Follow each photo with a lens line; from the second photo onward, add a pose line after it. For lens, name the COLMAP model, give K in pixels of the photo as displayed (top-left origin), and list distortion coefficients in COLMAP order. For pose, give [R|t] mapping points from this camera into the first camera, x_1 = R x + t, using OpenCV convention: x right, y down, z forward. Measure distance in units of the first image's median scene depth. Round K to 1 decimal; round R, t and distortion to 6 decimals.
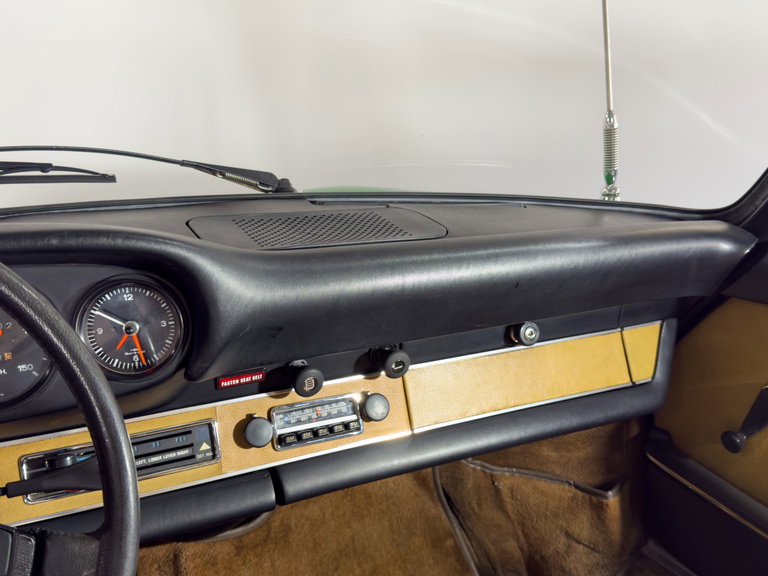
lens RADIAL K [[766.4, 0, 395.2], [0, 766.4, 293.4], [0, 0, 1]] dist [0.198580, -0.474646]
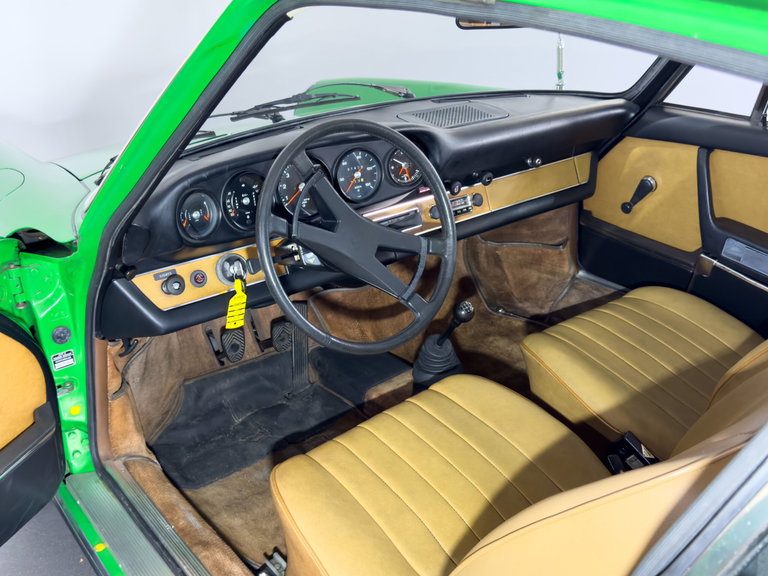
lens RADIAL K [[774.5, 0, 384.0], [0, 774.5, 288.0], [0, 0, 1]] dist [0.193342, -0.435872]
pose [[0.980528, -0.096086, 0.171267, -0.602537], [0.066973, 0.983454, 0.168321, 0.005269], [-0.184607, -0.153573, 0.970740, -0.979465]]
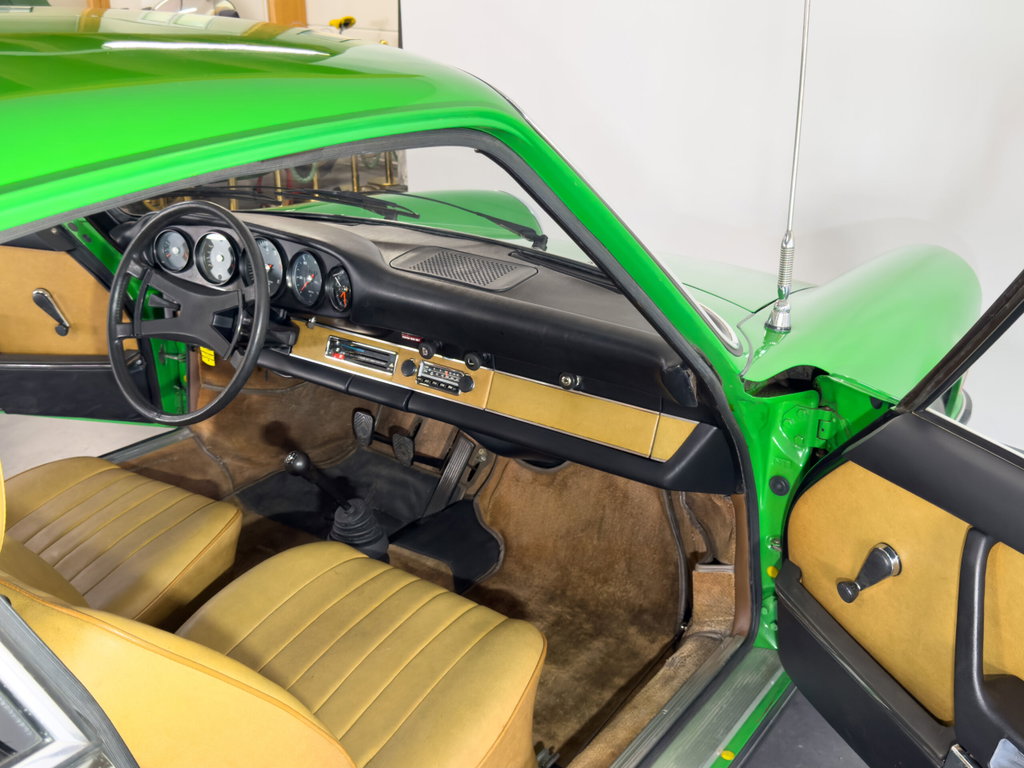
lens RADIAL K [[1032.7, 0, 512.0], [0, 1032.7, 384.0], [0, 0, 1]] dist [0.193342, -0.435872]
pose [[0.478013, 0.327208, -0.815131, 1.611640], [-0.247970, 0.940545, 0.232136, -0.342975], [0.842624, 0.091164, 0.530730, -0.072179]]
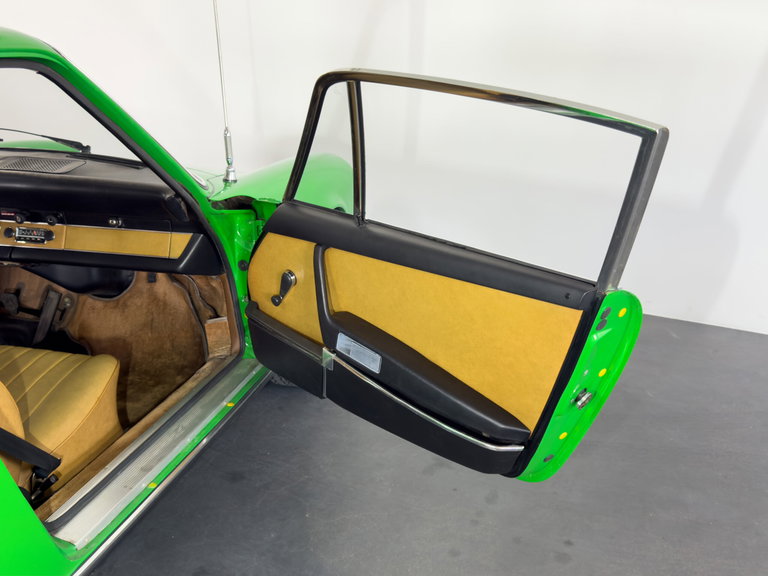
lens RADIAL K [[774.5, 0, 384.0], [0, 774.5, 288.0], [0, 0, 1]] dist [0.193342, -0.435872]
pose [[0.772041, 0.216501, -0.597562, 2.261788], [-0.177834, 0.976225, 0.123935, -0.195342], [0.610187, 0.010584, 0.792186, -0.404732]]
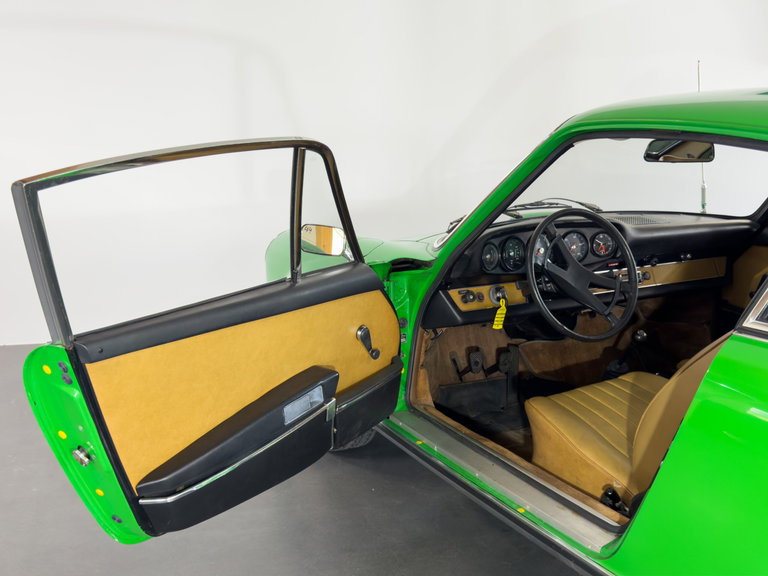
lens RADIAL K [[774.5, 0, 384.0], [0, 774.5, 288.0], [0, 0, 1]] dist [0.193342, -0.435872]
pose [[0.999629, -0.005804, 0.026603, -1.085723], [0.007062, 0.998850, -0.047430, 0.310326], [-0.026297, 0.047600, 0.998520, -2.028577]]
